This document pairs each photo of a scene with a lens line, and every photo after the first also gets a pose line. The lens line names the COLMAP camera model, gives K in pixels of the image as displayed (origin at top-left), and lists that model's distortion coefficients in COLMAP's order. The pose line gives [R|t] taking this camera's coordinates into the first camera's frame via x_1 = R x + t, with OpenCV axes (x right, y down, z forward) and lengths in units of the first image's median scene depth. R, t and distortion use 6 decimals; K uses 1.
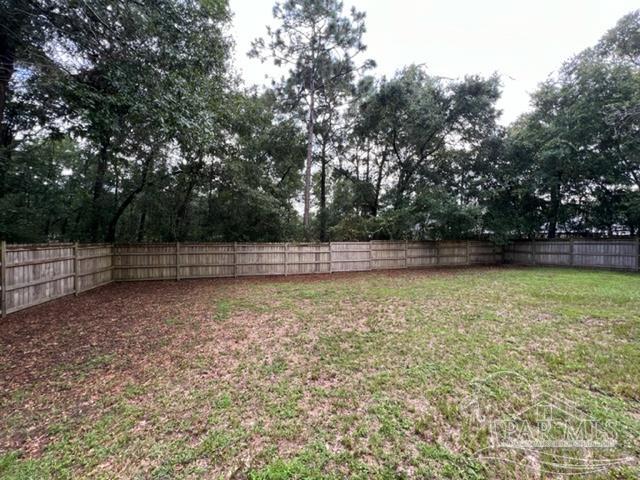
lens RADIAL K [[255.7, 0, 320.0], [0, 255.7, 238.1], [0, 0, 1]] dist [0.000684, -0.000289]
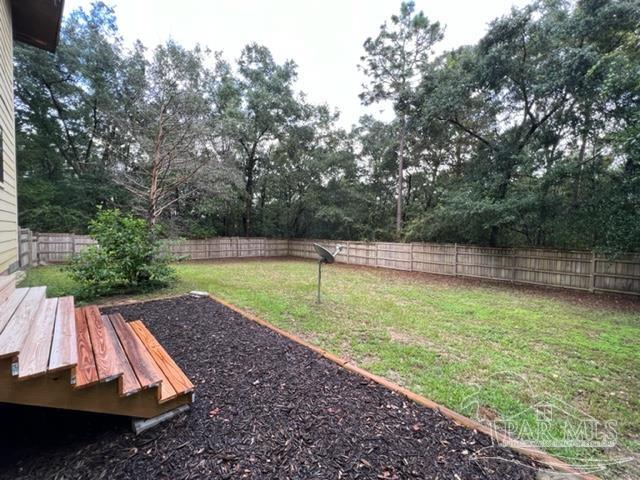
lens RADIAL K [[255.7, 0, 320.0], [0, 255.7, 240.0], [0, 0, 1]] dist [0.000684, -0.000289]
pose [[0.410477, 0.033859, -0.911242, 1.016171], [-0.017751, 0.999418, 0.029140, -0.023216], [0.911698, 0.004214, 0.410839, 0.257115]]
